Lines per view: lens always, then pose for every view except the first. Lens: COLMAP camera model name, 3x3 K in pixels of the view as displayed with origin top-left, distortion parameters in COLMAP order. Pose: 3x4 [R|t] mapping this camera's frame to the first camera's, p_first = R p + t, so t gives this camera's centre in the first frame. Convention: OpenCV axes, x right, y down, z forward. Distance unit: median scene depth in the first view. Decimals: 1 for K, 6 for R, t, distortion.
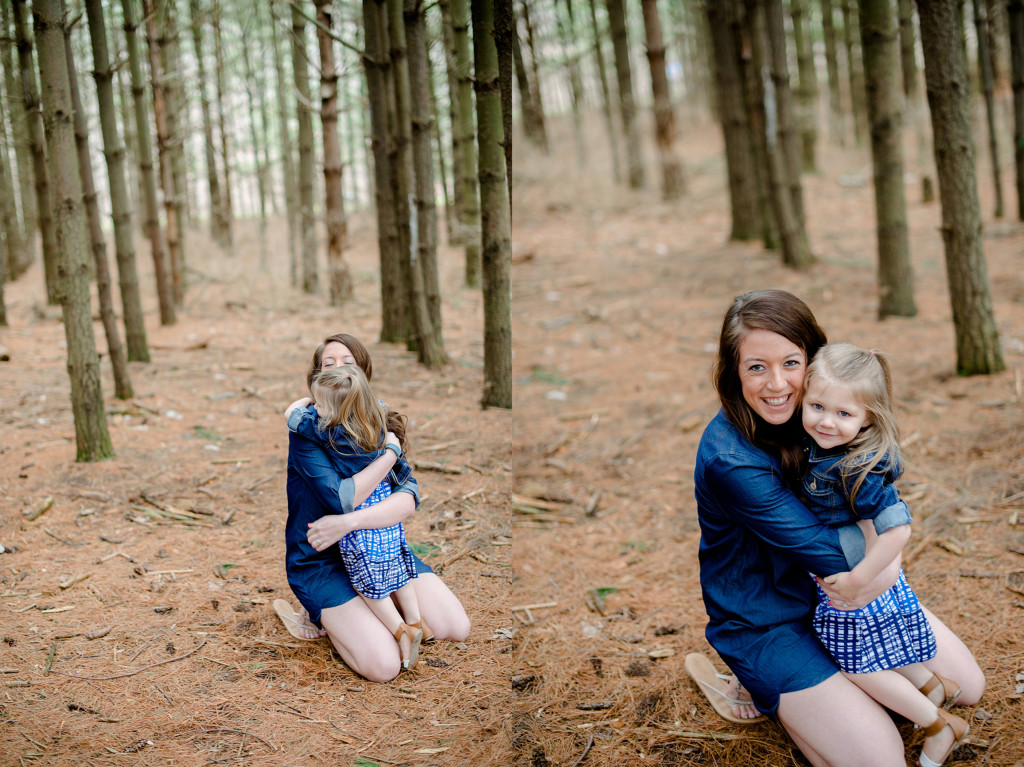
lens RADIAL K [[1492.0, 0, 513.0], [0, 1492.0, 382.2], [0, 0, 1]] dist [-0.113868, 0.000000]
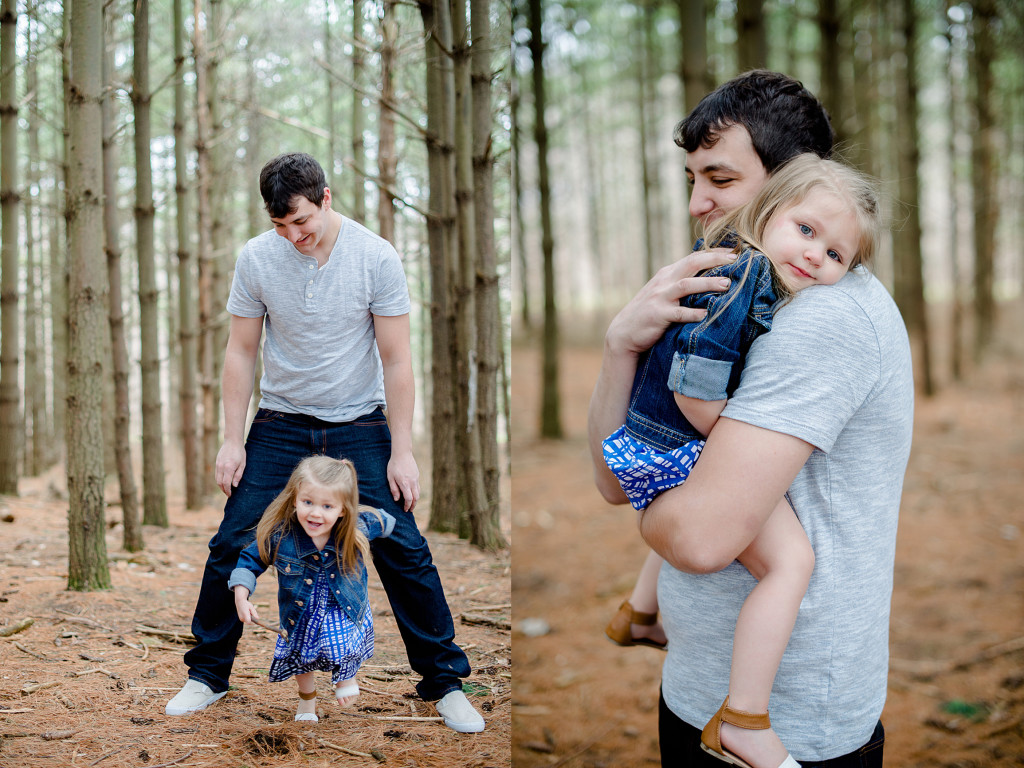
lens RADIAL K [[1492.0, 0, 438.3], [0, 1492.0, 406.5], [0, 0, 1]] dist [-0.113868, 0.000000]
pose [[0.995497, 0.031134, -0.089534, -0.007859], [-0.052327, 0.968065, -0.245177, 0.143412], [0.079041, 0.248758, 0.965335, 0.158214]]
